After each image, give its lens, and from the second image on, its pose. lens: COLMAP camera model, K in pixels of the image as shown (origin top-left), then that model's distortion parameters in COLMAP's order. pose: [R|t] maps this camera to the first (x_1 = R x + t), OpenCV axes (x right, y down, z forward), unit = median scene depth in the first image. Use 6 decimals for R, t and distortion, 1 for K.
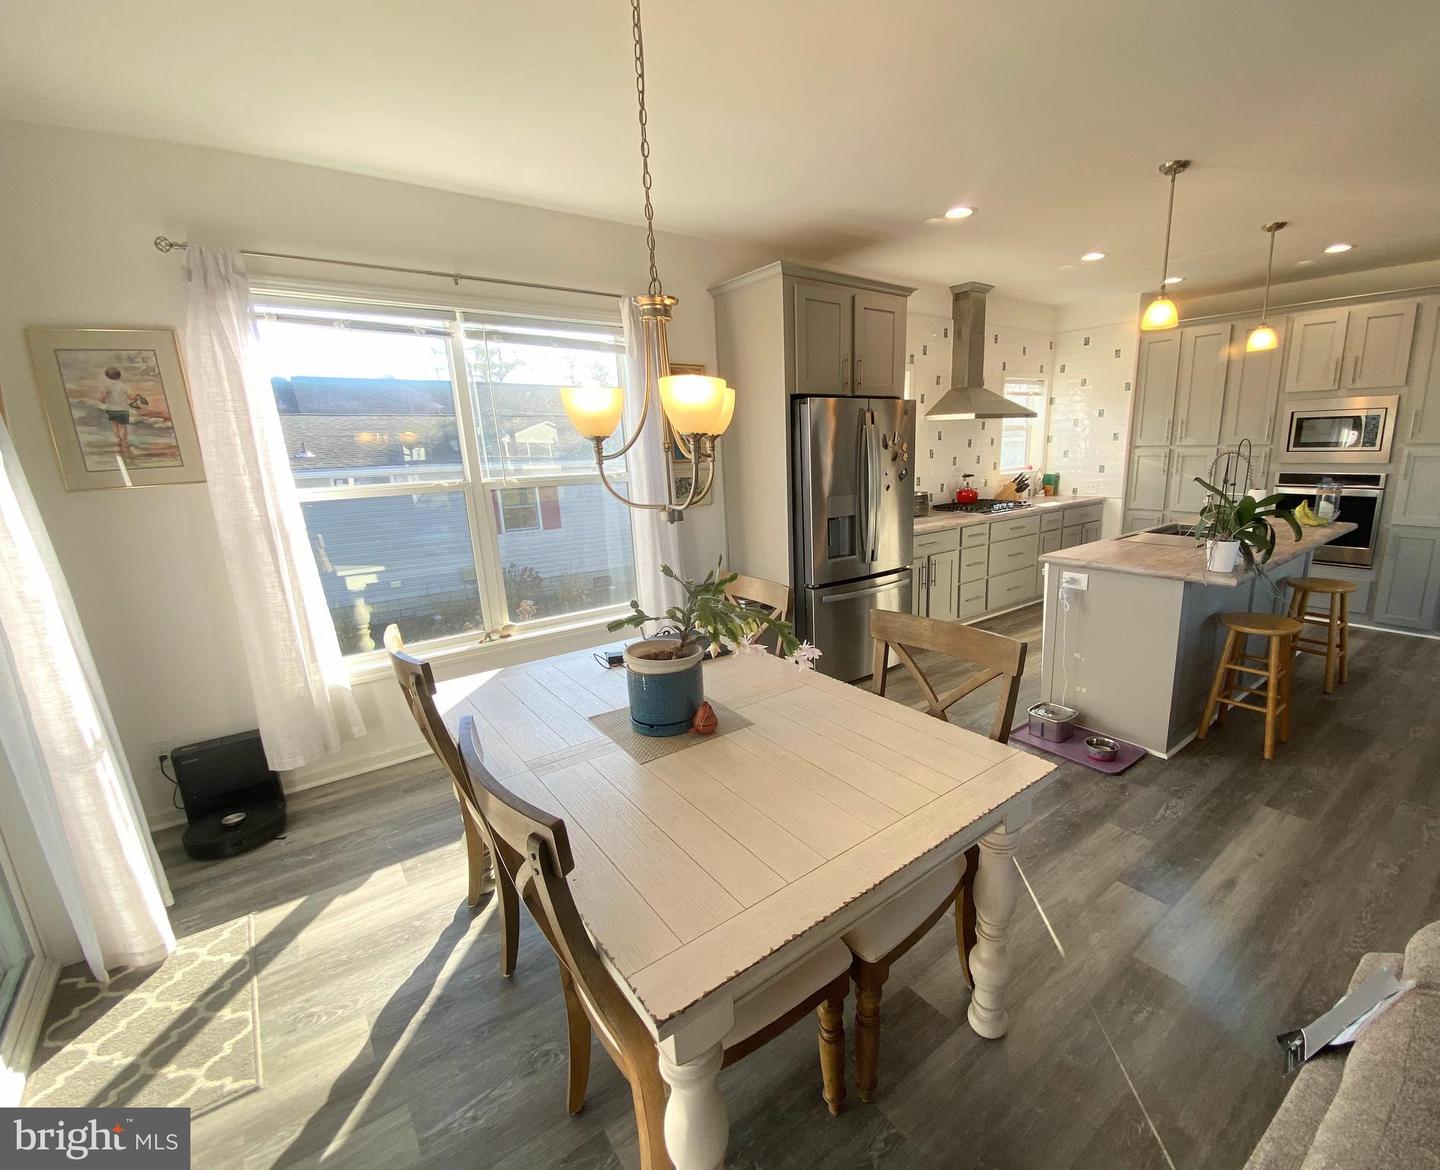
lens RADIAL K [[618.4, 0, 782.6], [0, 618.4, 589.7], [0, 0, 1]] dist [0.010754, -0.000421]
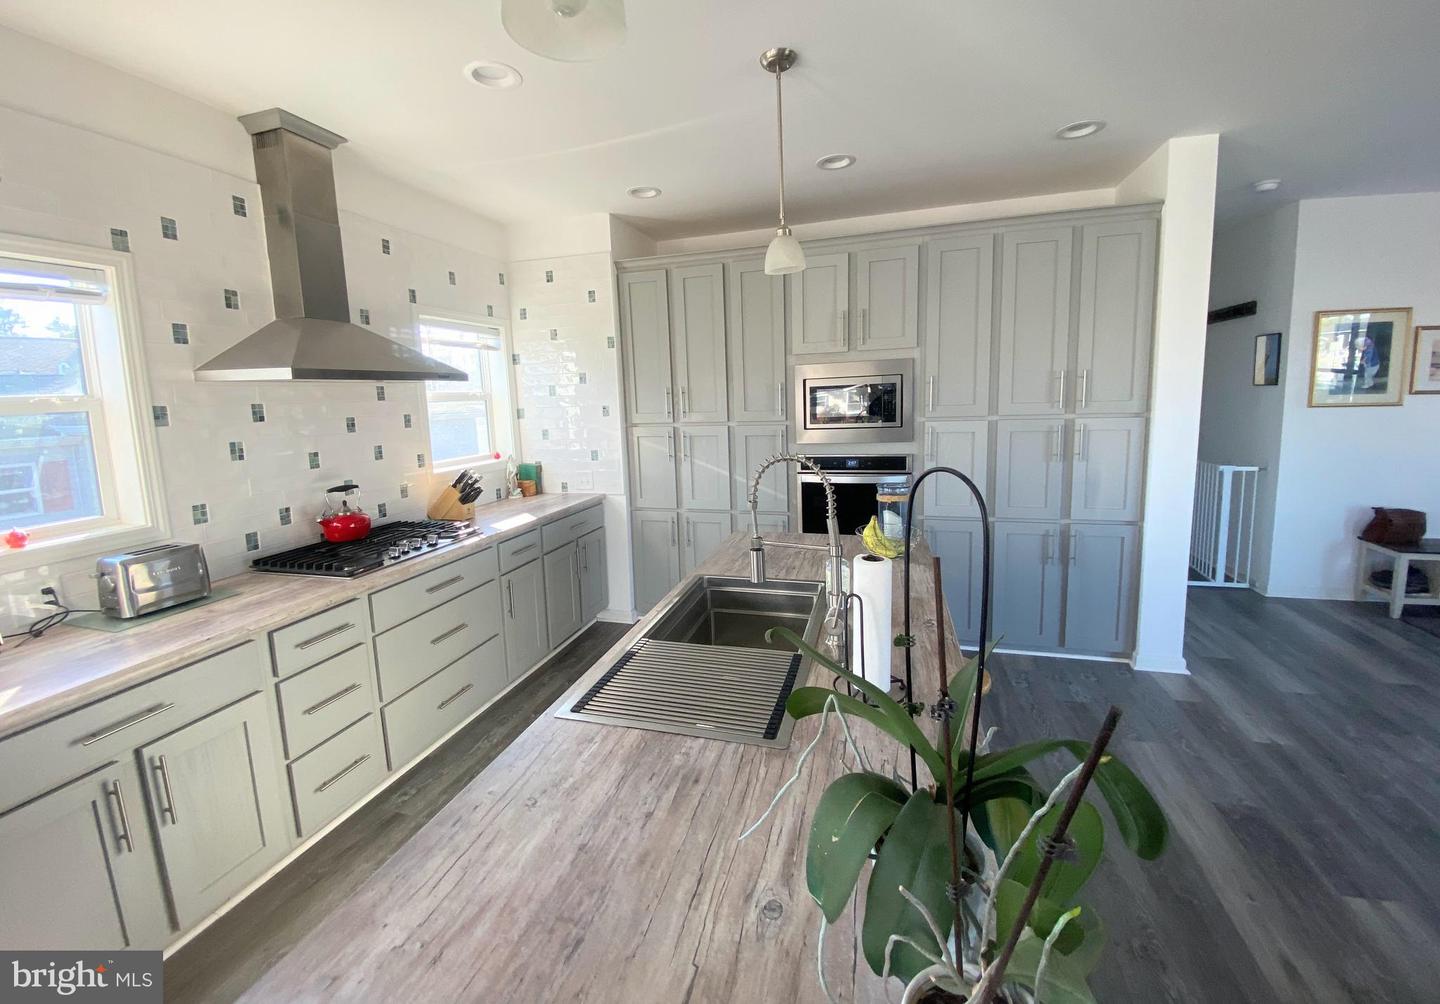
lens RADIAL K [[591.9, 0, 760.7], [0, 591.9, 476.8], [0, 0, 1]] dist [-0.026159, -0.000537]
pose [[0.774625, -0.076434, 0.627784, 0.250936], [0.149146, 0.986749, -0.063893, -0.105130], [-0.614582, 0.143125, 0.775761, 0.388392]]
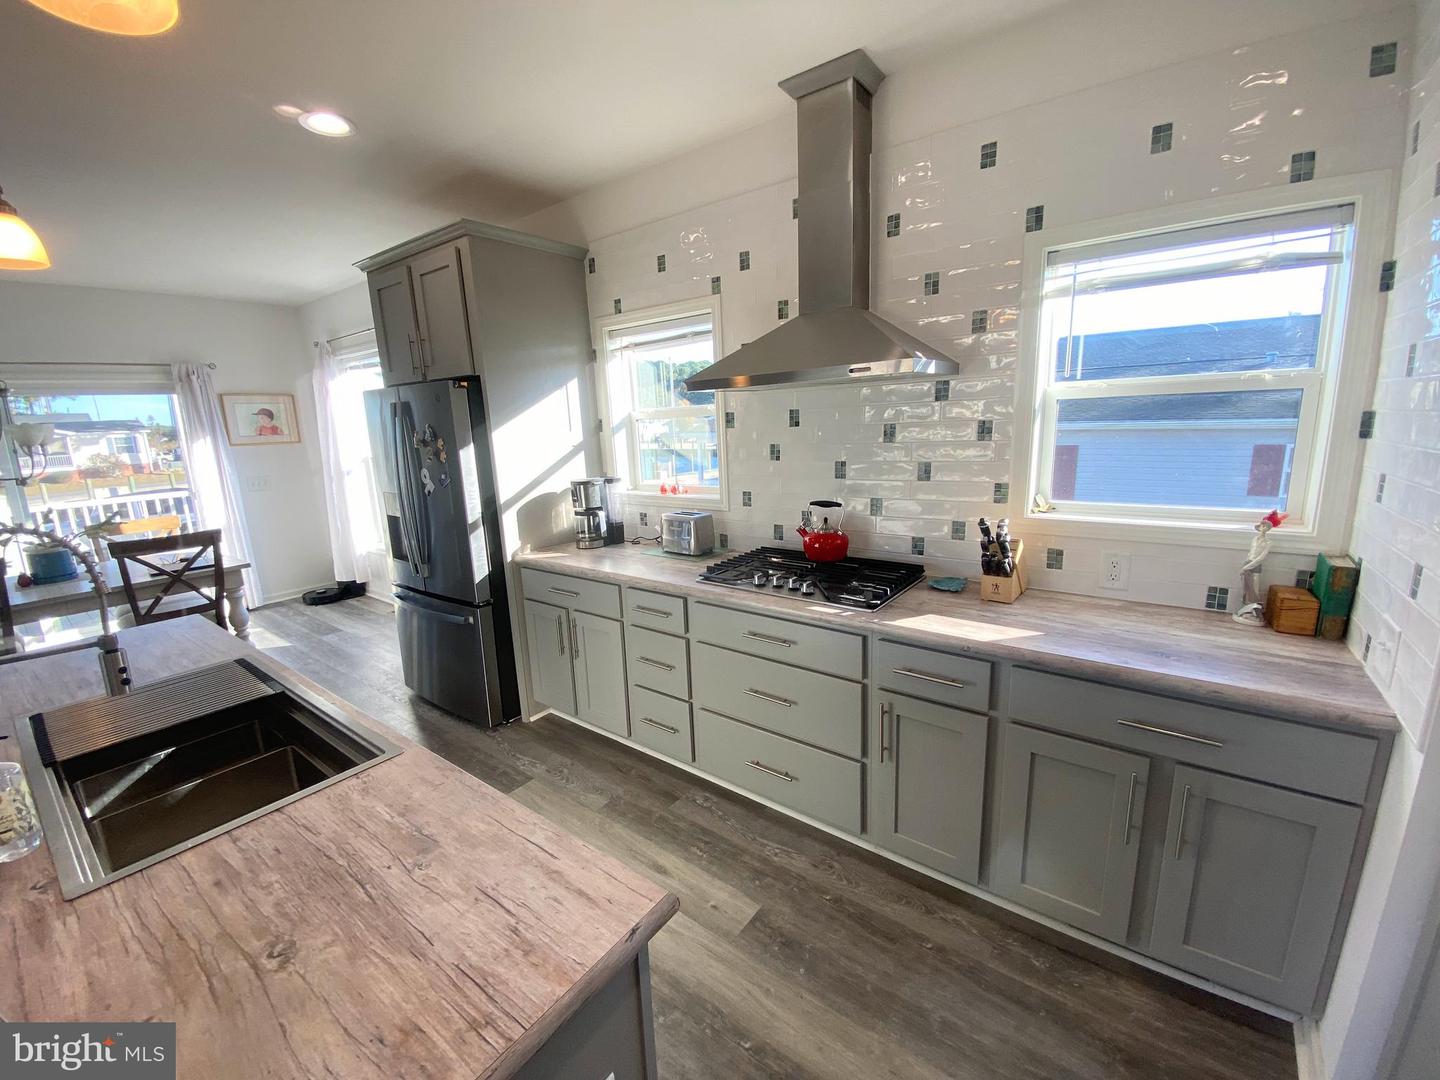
lens RADIAL K [[578.9, 0, 742.2], [0, 578.9, 549.0], [0, 0, 1]] dist [0.003380, -0.001914]
pose [[0.273055, 0.229119, -0.934315, 0.661870], [-0.199592, 0.963583, 0.177965, -0.205414], [0.941065, 0.137888, 0.308842, 0.768163]]
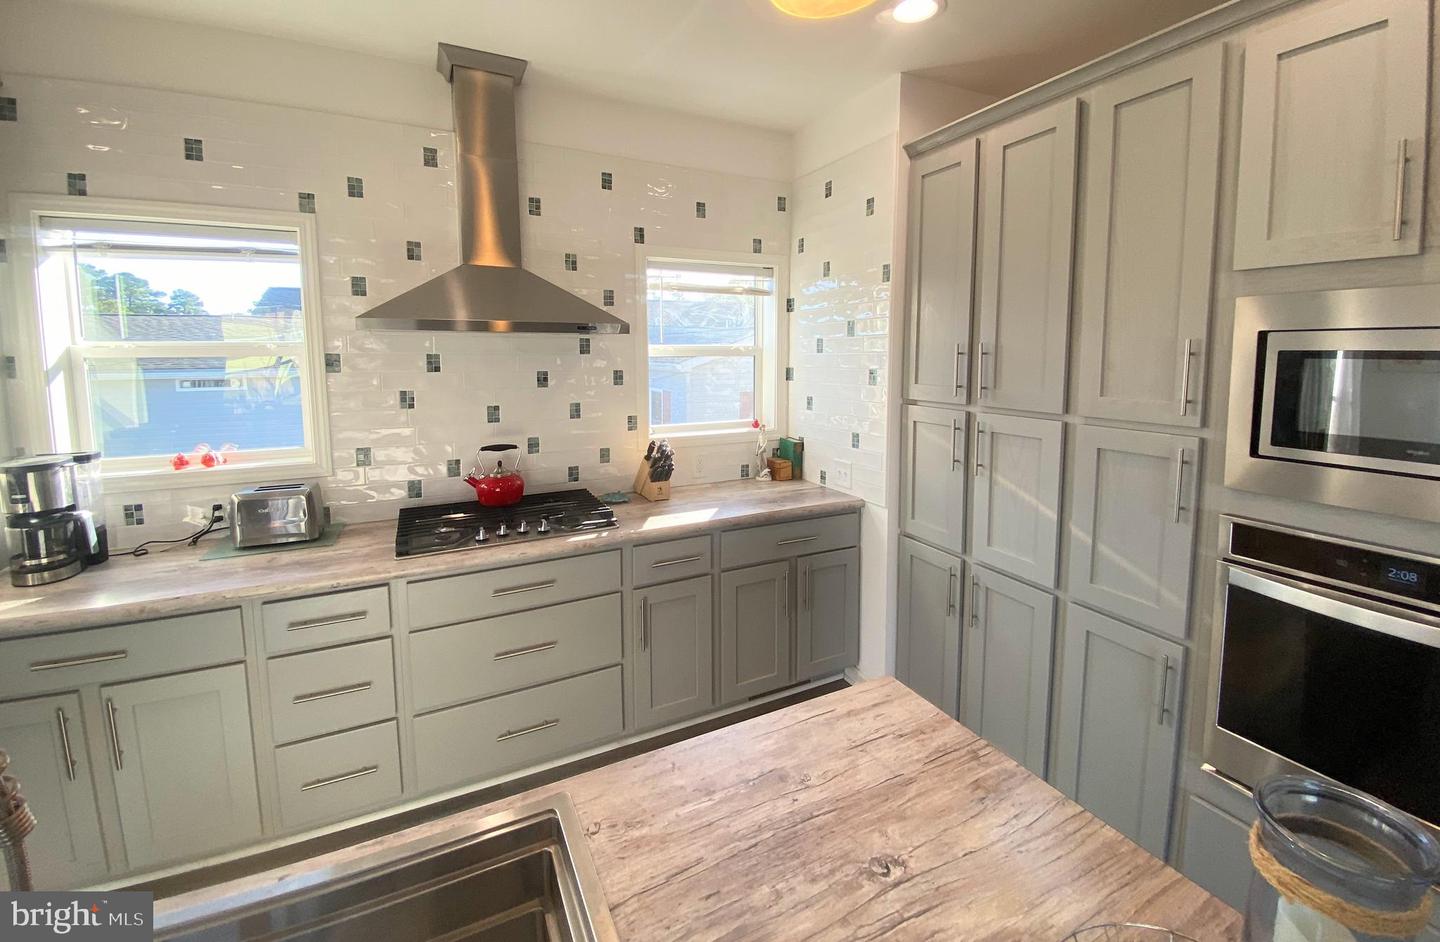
lens RADIAL K [[574.4, 0, 700.2], [0, 574.4, 411.2], [0, 0, 1]] dist [-0.001360, -0.000827]
pose [[0.976705, 0.050270, -0.208615, 0.513071], [-0.077839, 0.988956, -0.126125, -0.159571], [0.199971, 0.139426, 0.969831, 0.569138]]
